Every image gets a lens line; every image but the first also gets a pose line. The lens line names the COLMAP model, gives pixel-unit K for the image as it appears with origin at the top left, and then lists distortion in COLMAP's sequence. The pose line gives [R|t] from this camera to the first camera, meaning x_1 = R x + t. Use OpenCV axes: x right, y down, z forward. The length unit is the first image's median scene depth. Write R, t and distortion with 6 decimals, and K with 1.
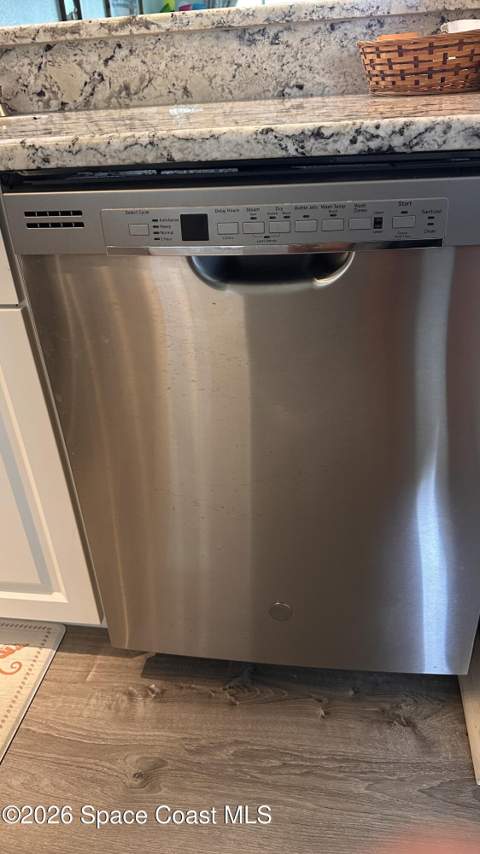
lens RADIAL K [[615.2, 0, 239.1], [0, 615.2, 427.0], [0, 0, 1]] dist [0.004376, -0.003779]
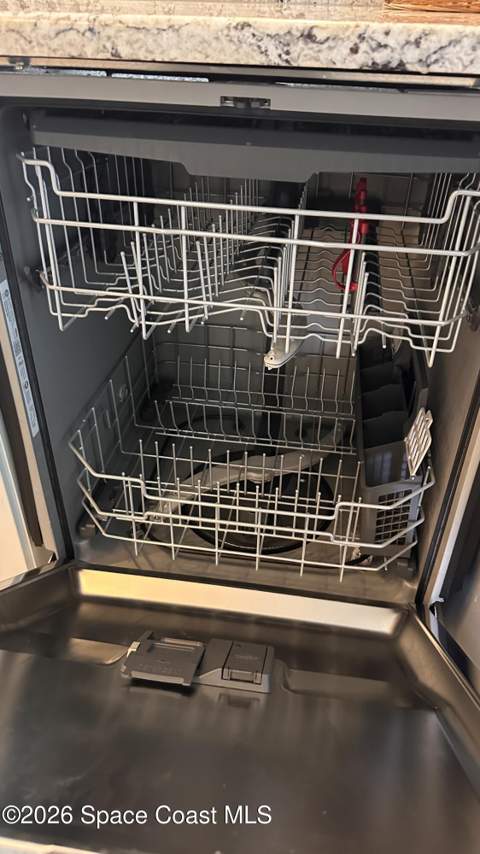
lens RADIAL K [[615.2, 0, 242.1], [0, 615.2, 427.7], [0, 0, 1]] dist [0.004376, -0.003779]
pose [[0.996826, 0.070714, 0.036576, 0.051887], [-0.073833, 0.992976, 0.092456, -0.059571], [-0.029781, -0.094863, 0.995045, 0.198908]]
